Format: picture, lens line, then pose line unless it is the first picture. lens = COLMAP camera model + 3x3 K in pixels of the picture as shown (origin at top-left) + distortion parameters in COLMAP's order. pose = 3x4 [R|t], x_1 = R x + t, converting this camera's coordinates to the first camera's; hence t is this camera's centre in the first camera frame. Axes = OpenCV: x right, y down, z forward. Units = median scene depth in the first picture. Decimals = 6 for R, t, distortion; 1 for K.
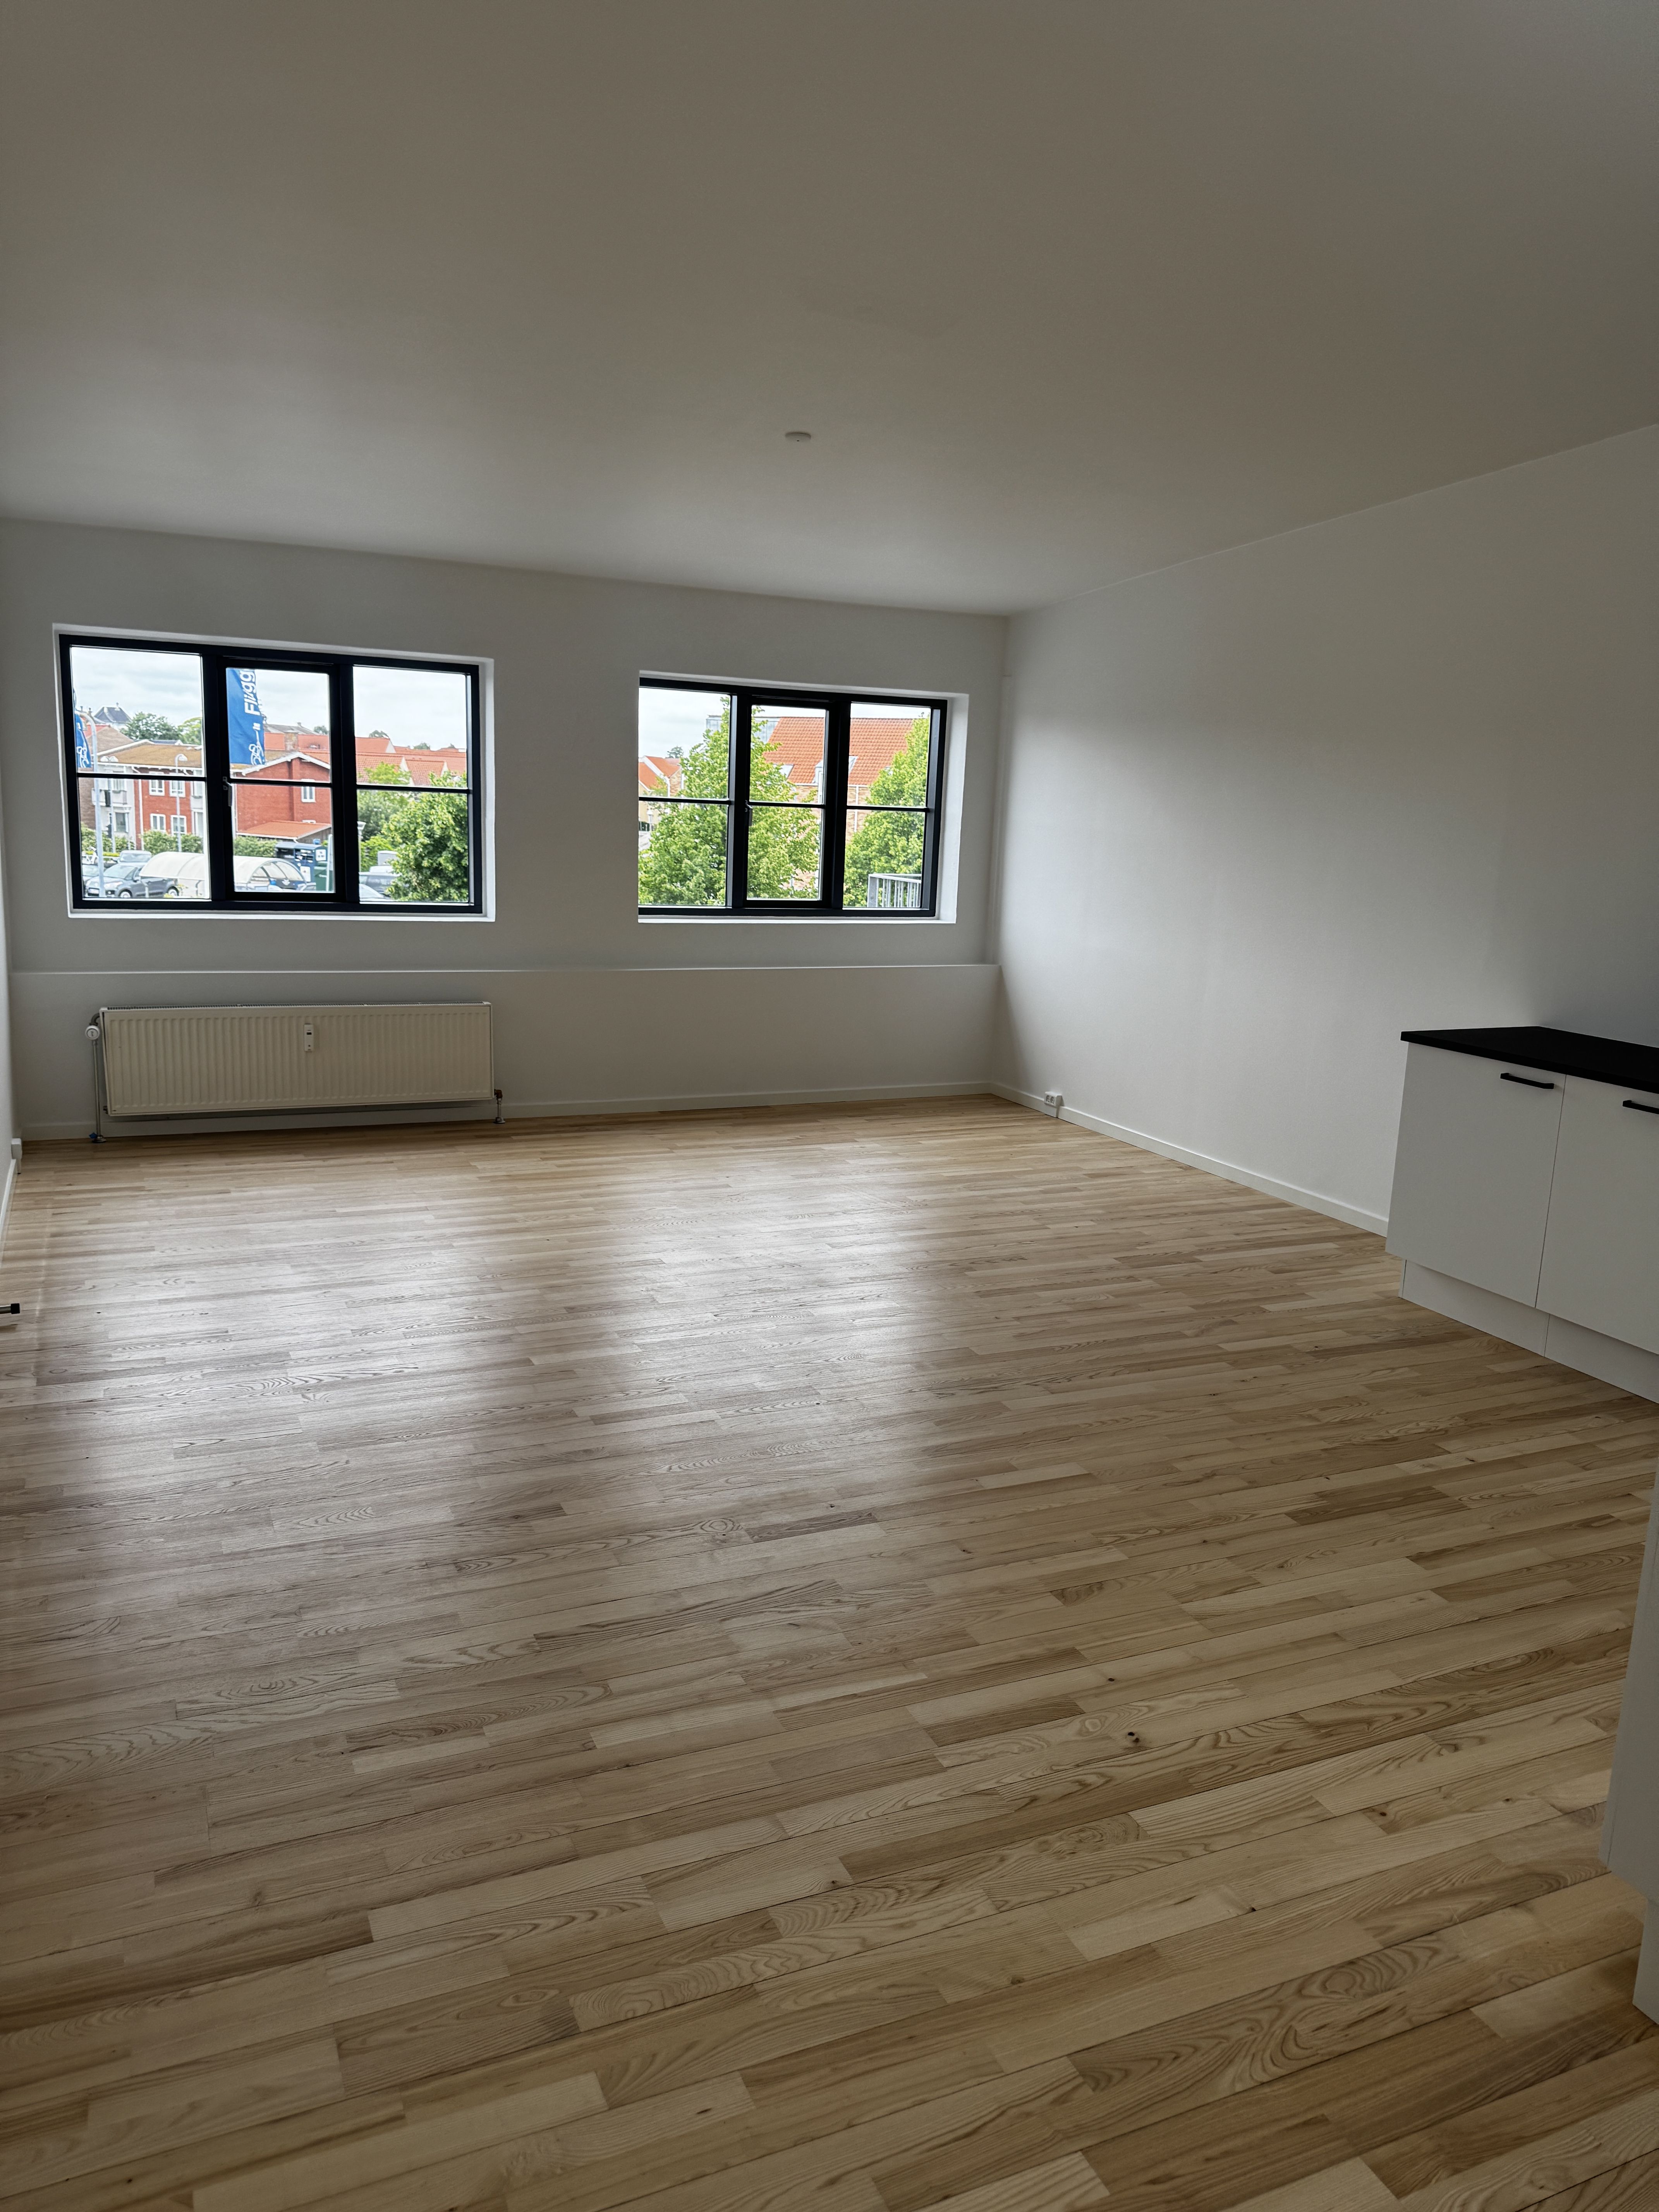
lens RADIAL K [[1540.9, 0, 818.5], [0, 1540.9, 1111.3], [0, 0, 1]] dist [0.028715, -0.025506]
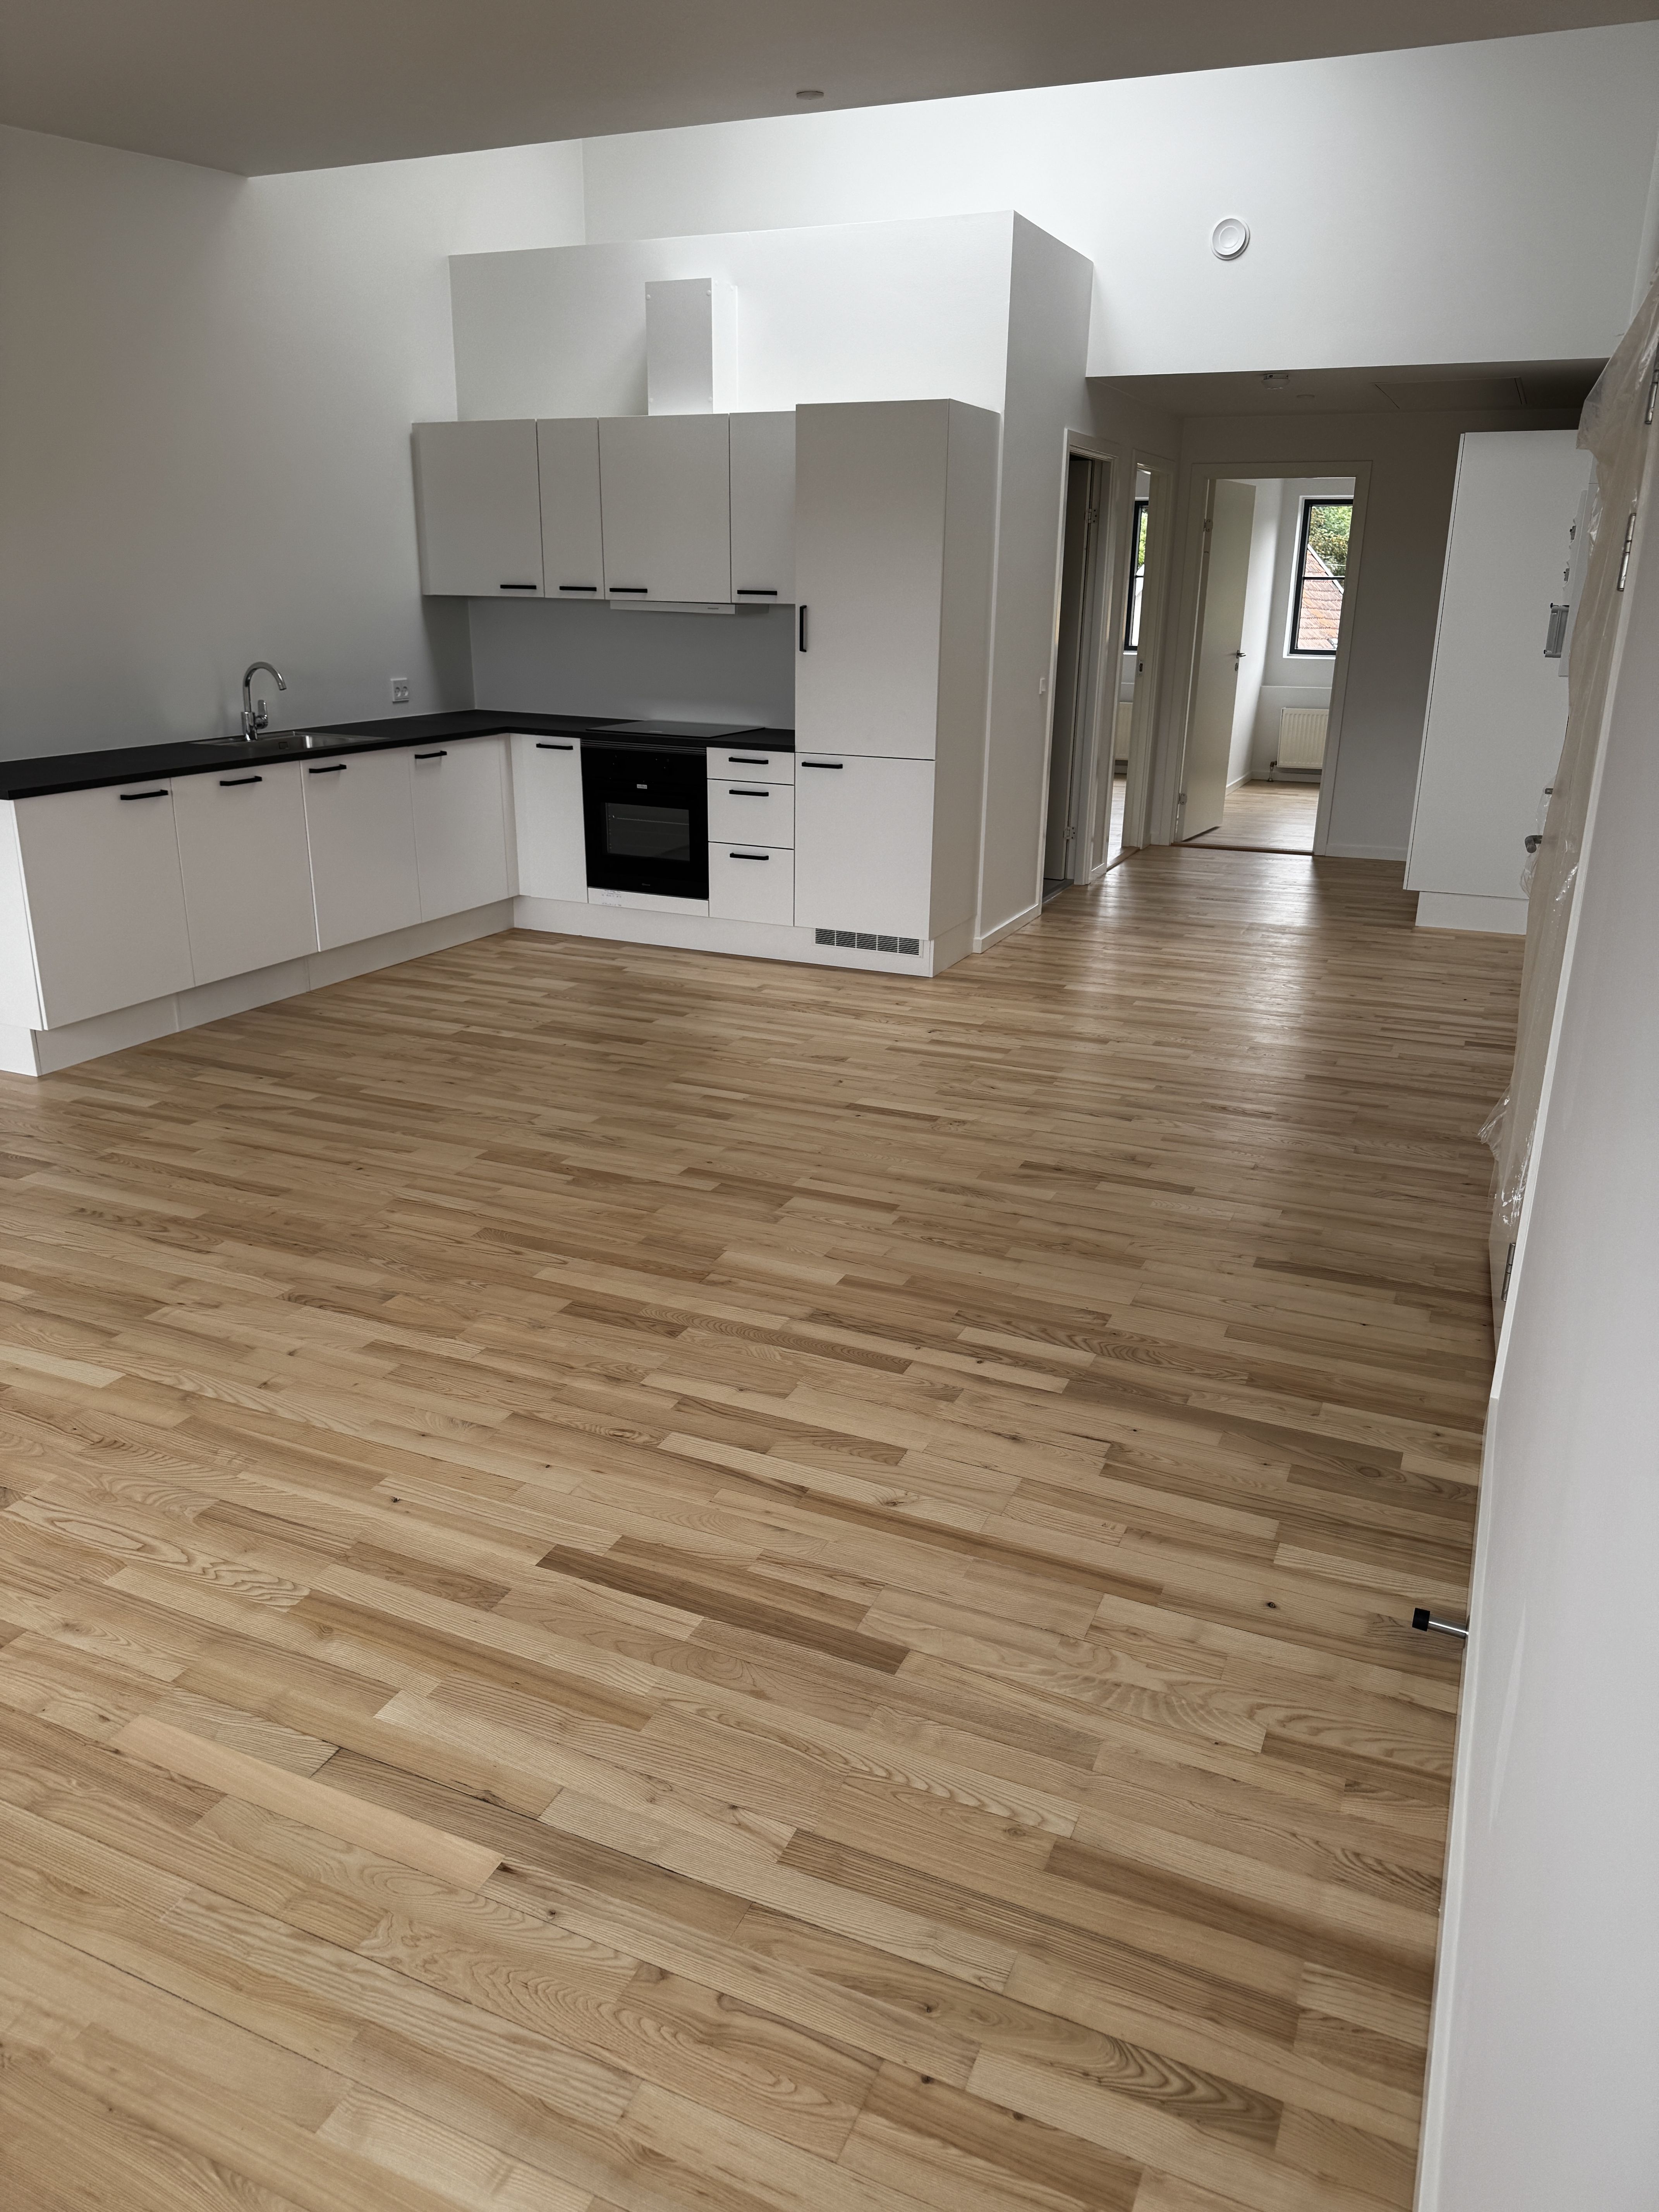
lens RADIAL K [[1540.9, 0, 831.4], [0, 1540.9, 1106.5], [0, 0, 1]] dist [0.028715, -0.025506]
pose [[-0.664528, -0.288860, 0.689175, -0.783361], [0.105969, 0.876517, 0.469562, -0.333333], [-0.739712, 0.385068, -0.551860, 1.535042]]
